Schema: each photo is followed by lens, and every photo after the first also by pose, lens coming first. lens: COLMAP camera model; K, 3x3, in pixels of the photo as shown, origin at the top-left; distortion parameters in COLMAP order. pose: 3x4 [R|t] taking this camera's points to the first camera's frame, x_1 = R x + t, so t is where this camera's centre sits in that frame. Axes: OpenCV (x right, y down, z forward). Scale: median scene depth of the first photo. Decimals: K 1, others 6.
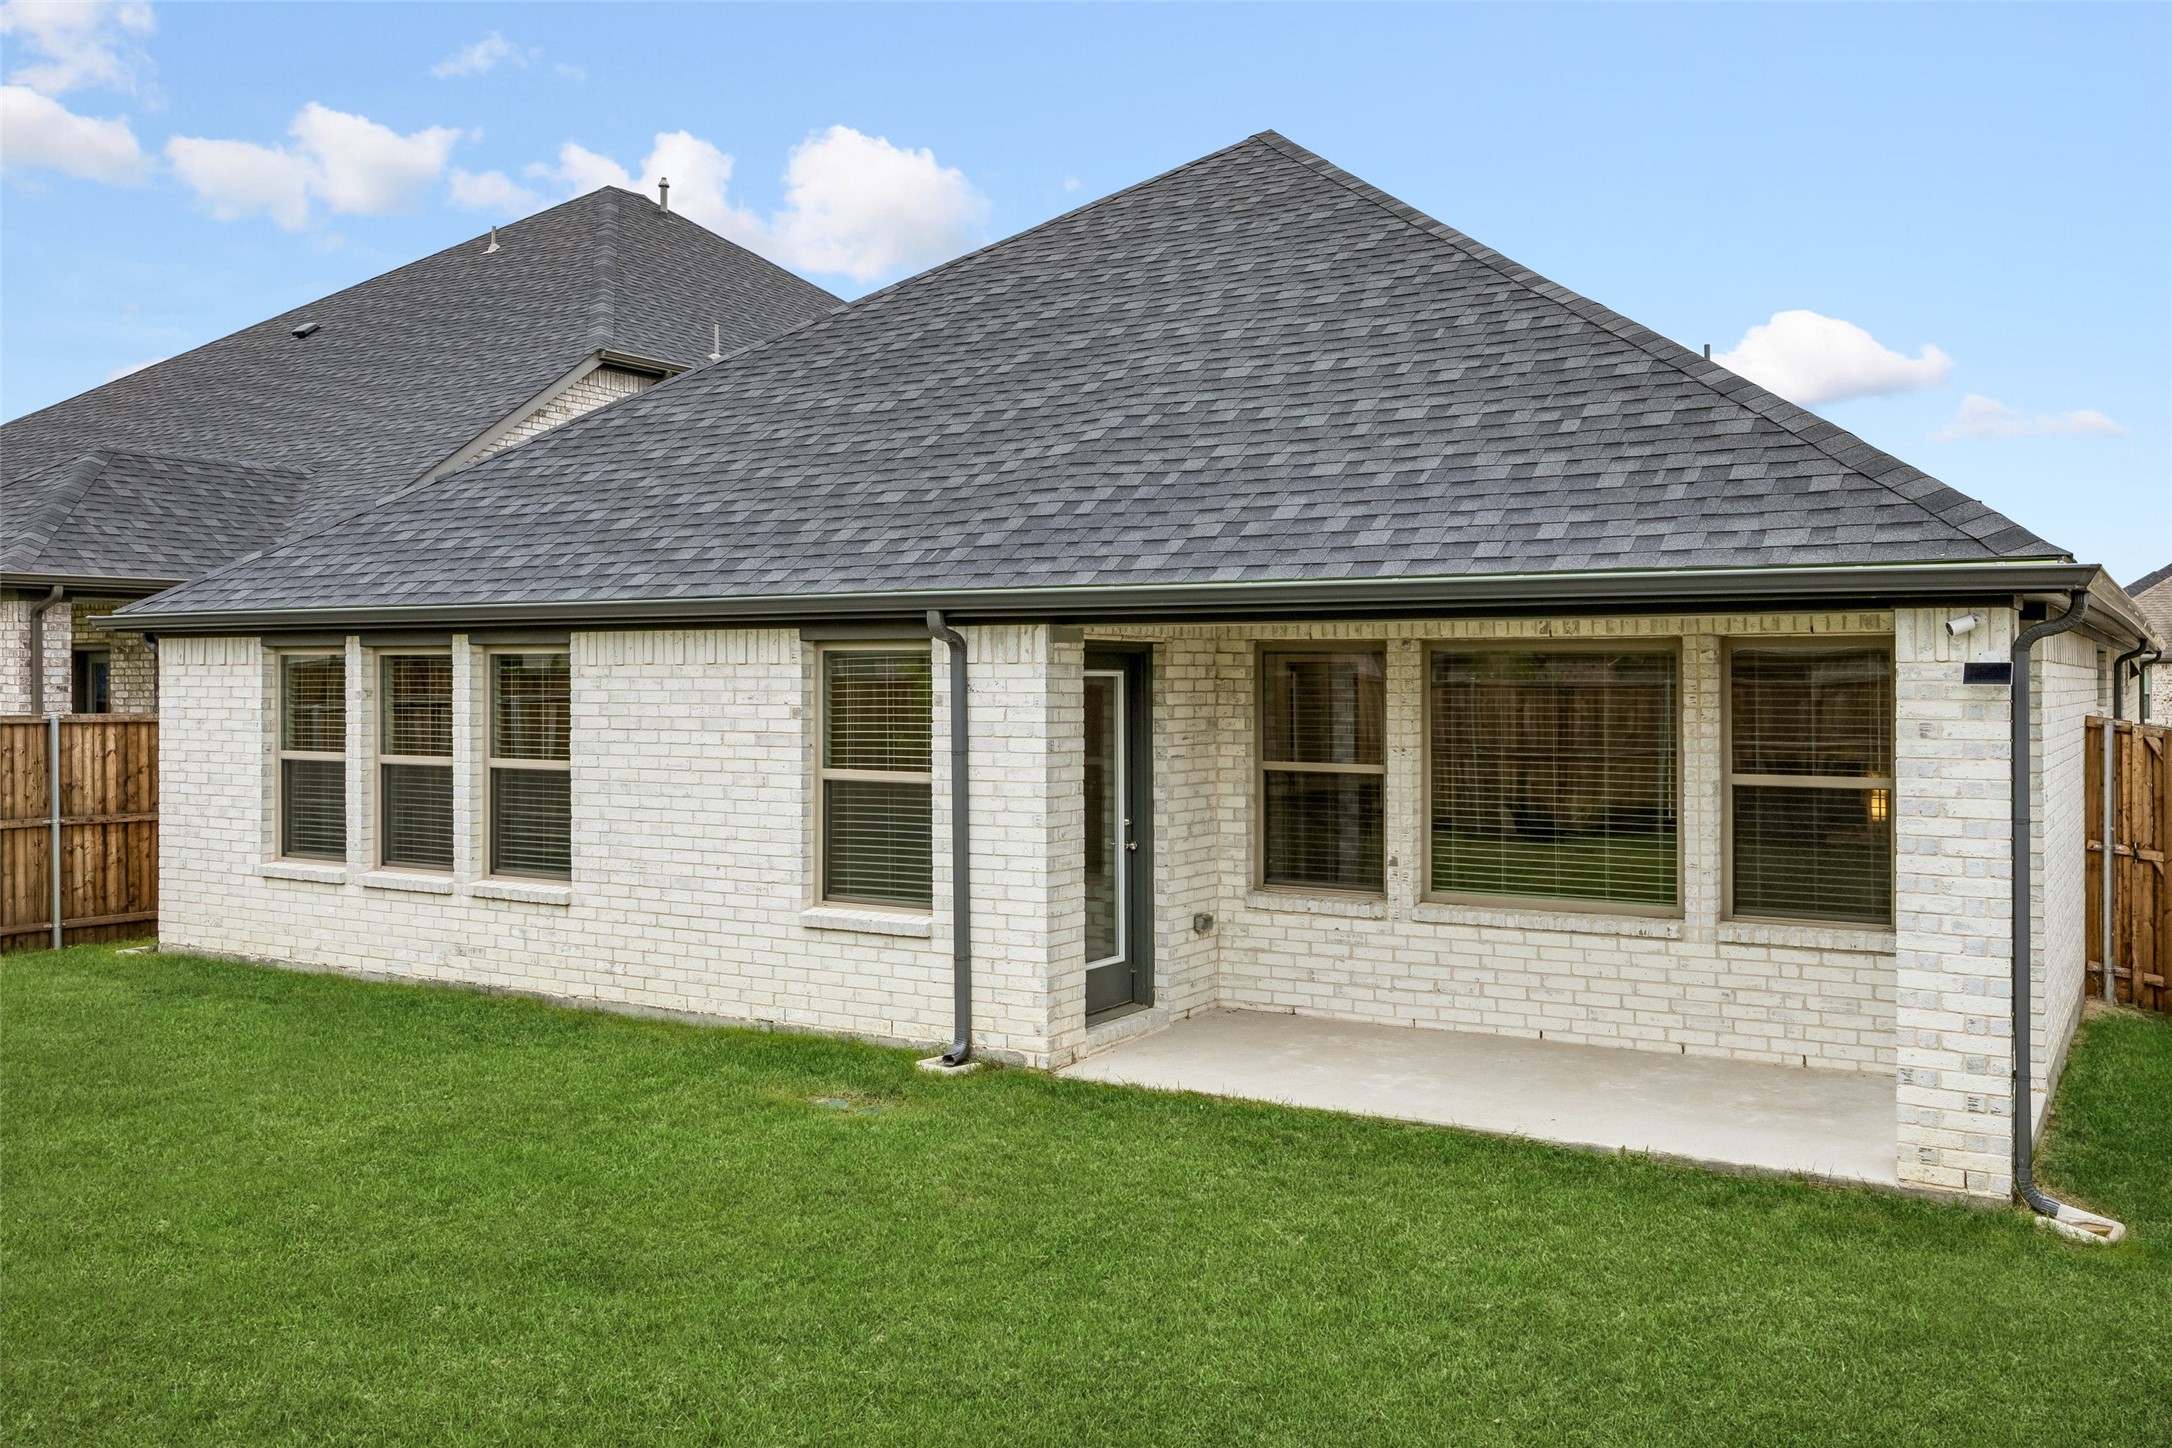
lens RADIAL K [[1899.6, 0, 1084.8], [0, 1899.6, 772.6], [0, 0, 1]] dist [-0.017292, 0.029085]
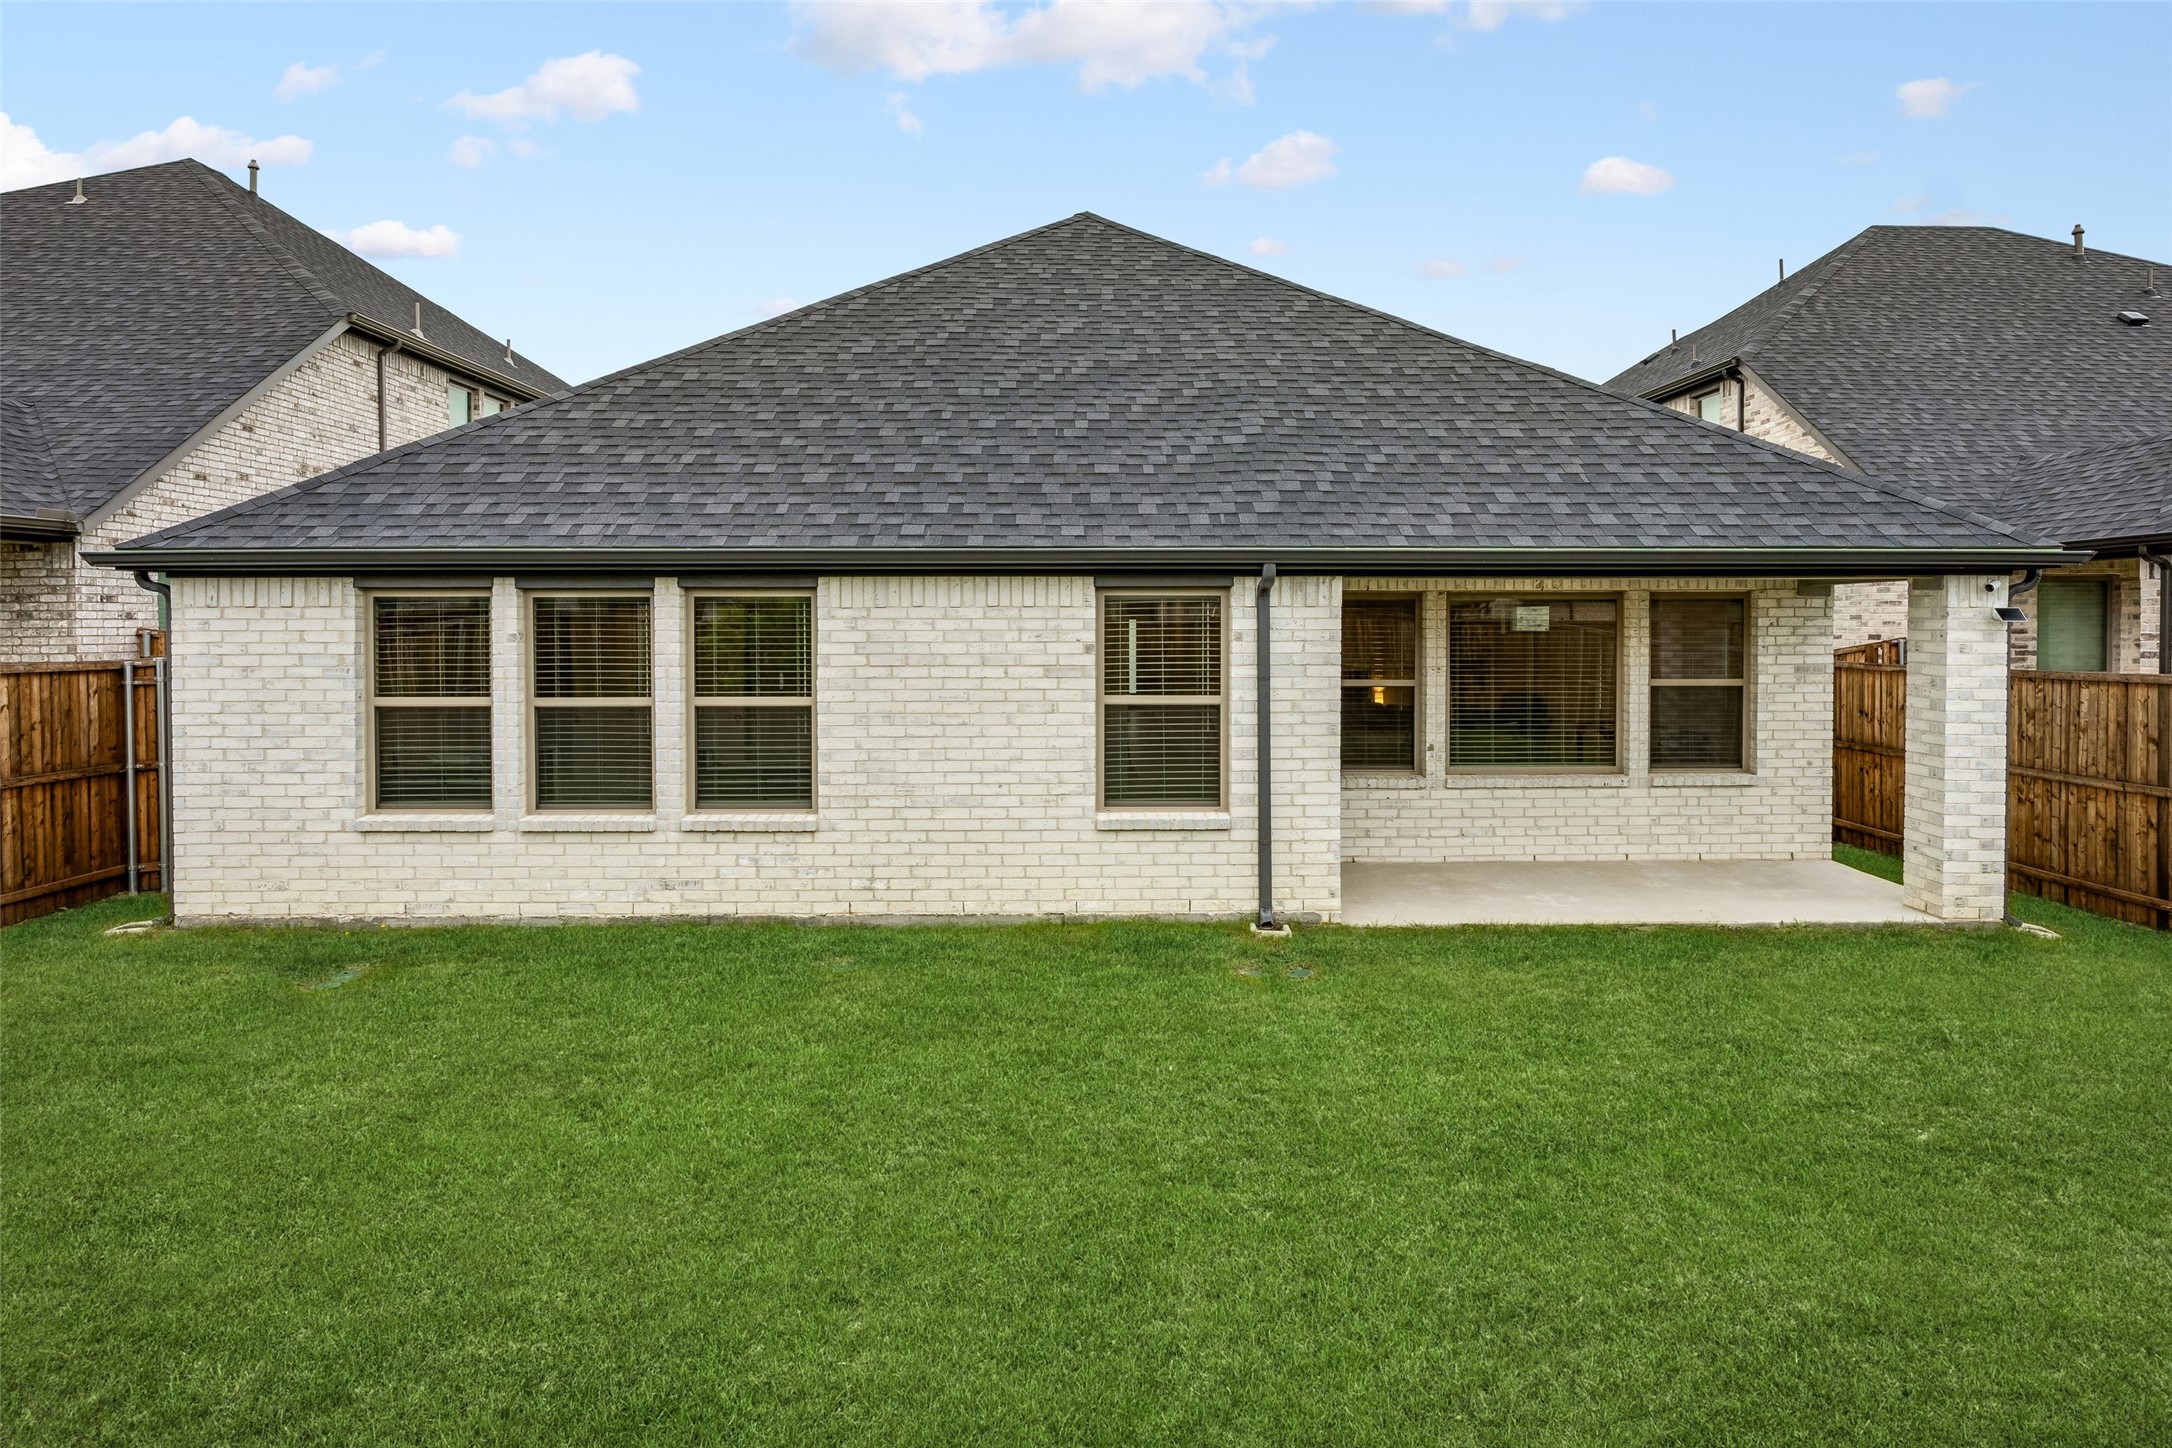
lens RADIAL K [[1286.8, 0, 1089.5], [0, 1286.8, 696.1], [0, 0, 1]] dist [-0.013388, 0.005281]
pose [[0.842169, -0.034046, 0.538137, -0.564723], [0.029299, 0.999420, 0.017378, -0.015610], [-0.538417, 0.001131, 0.842678, 0.322097]]
